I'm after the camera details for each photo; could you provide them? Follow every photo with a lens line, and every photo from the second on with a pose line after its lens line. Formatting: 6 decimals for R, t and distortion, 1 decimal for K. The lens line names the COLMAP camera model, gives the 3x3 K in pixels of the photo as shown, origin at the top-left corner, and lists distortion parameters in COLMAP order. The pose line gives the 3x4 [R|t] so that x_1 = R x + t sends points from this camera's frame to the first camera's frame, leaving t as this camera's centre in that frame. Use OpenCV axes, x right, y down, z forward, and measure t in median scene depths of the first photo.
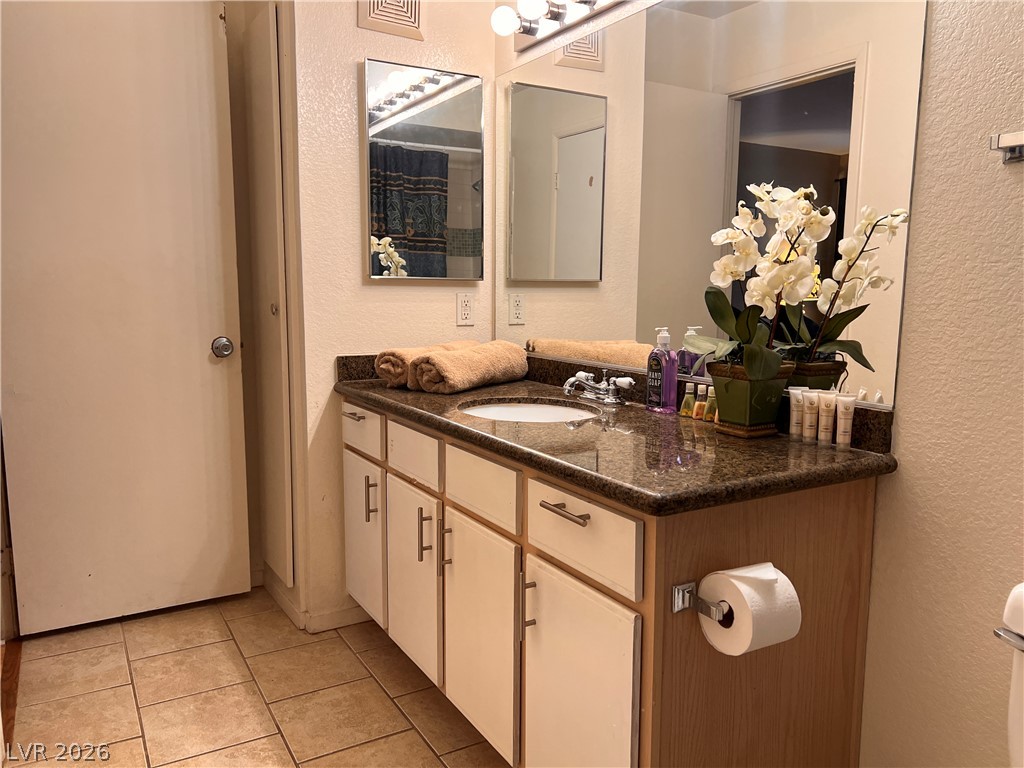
lens RADIAL K [[768.9, 0, 512.0], [0, 768.9, 384.0], [0, 0, 1]] dist [0.062824, -0.087830]
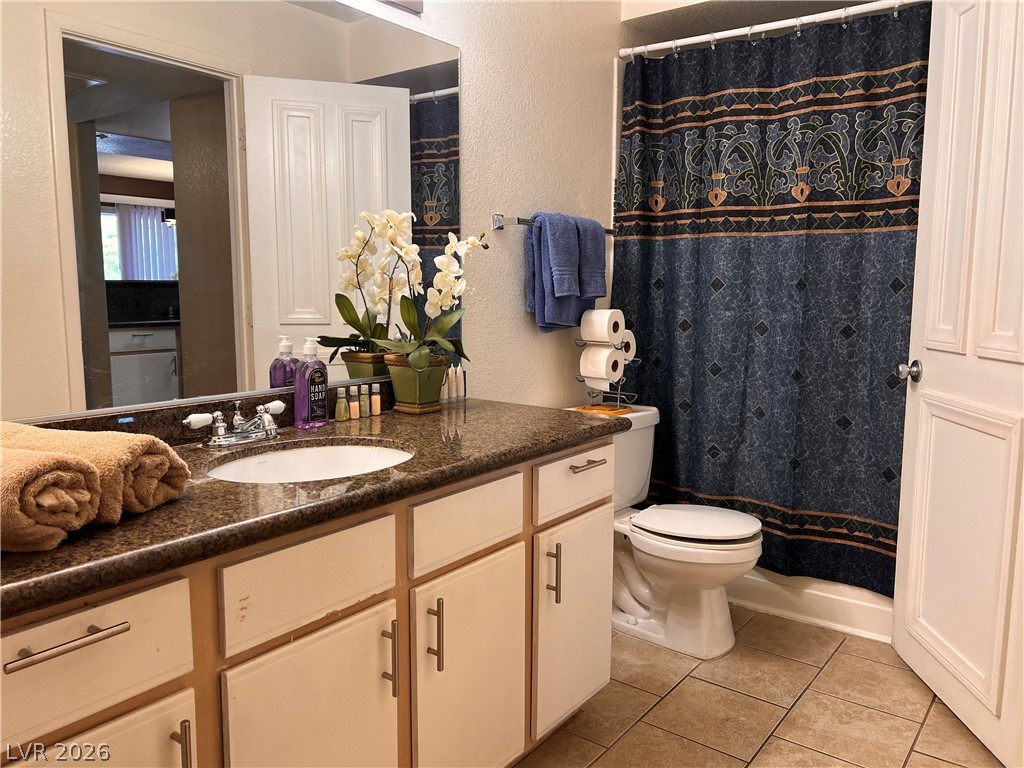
lens RADIAL K [[768.9, 0, 512.0], [0, 768.9, 384.0], [0, 0, 1]] dist [0.062824, -0.087830]
pose [[-0.378900, -0.122121, 0.917345, -0.810227], [0.114579, 0.977438, 0.177447, -0.165269], [-0.918317, 0.172344, -0.356359, 1.176234]]
